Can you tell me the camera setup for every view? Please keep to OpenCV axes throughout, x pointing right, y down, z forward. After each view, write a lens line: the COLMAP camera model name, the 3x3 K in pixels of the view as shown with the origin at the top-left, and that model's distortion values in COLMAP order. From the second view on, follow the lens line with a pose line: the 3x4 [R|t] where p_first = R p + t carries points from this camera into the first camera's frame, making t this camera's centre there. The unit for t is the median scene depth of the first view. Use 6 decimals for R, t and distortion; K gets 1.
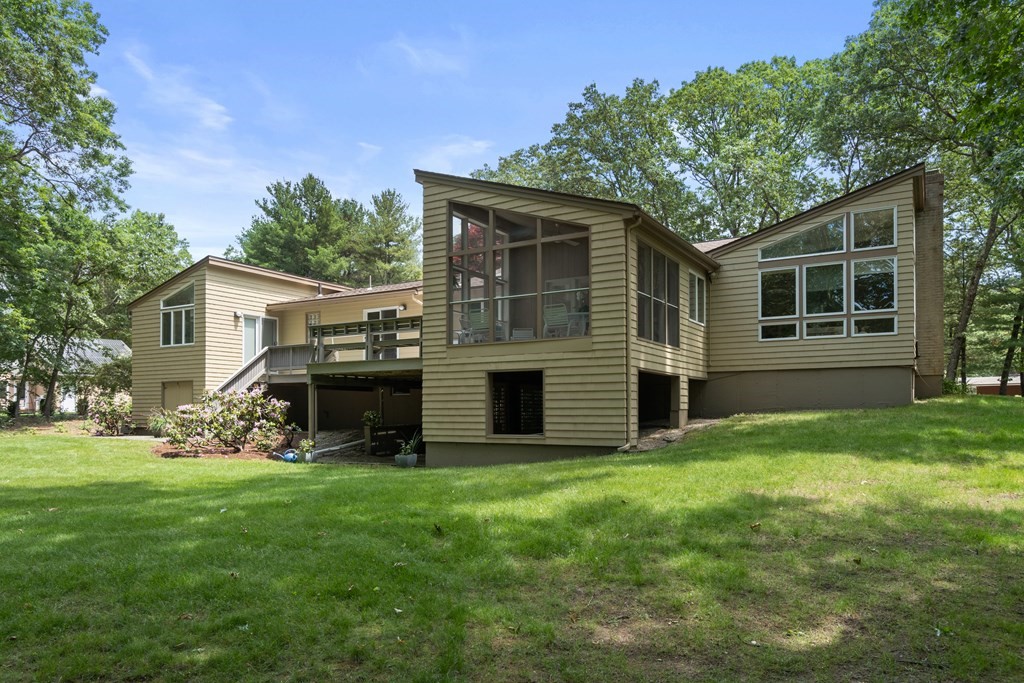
lens RADIAL K [[694.3, 0, 512.0], [0, 694.3, 341.5], [0, 0, 1]] dist [0.017396, -0.006678]
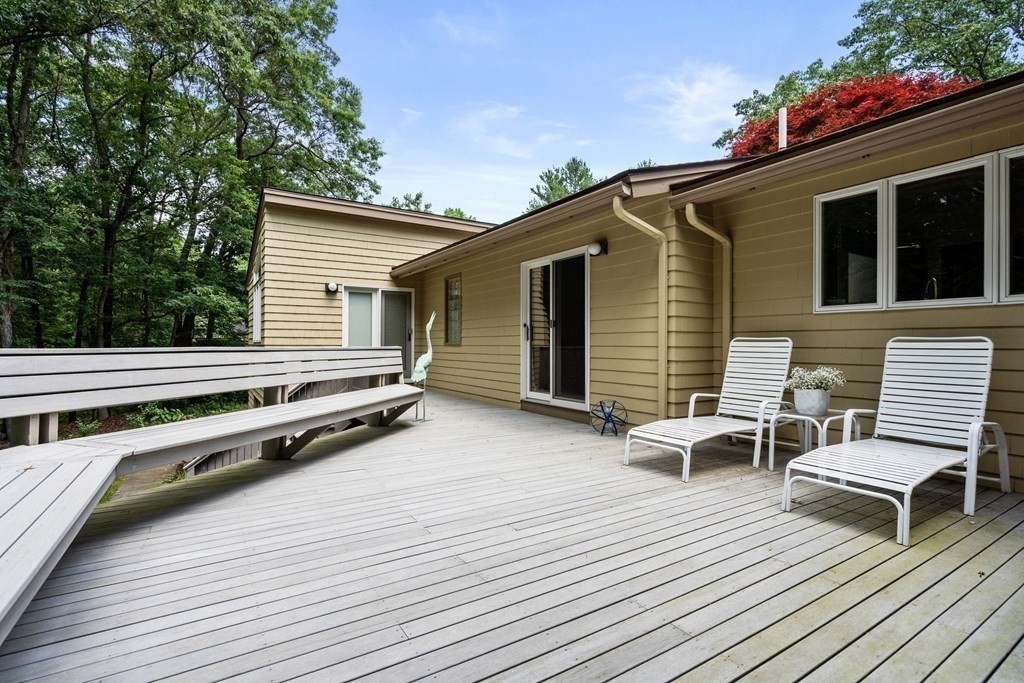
lens RADIAL K [[480.4, 0, 502.0], [0, 480.4, 345.8], [0, 0, 1]] dist [-0.002745, 0.005149]
pose [[0.886630, 0.003650, -0.462465, -0.045129], [0.043362, 0.994908, 0.090985, -0.011929], [0.460442, -0.100724, 0.881957, 0.412907]]
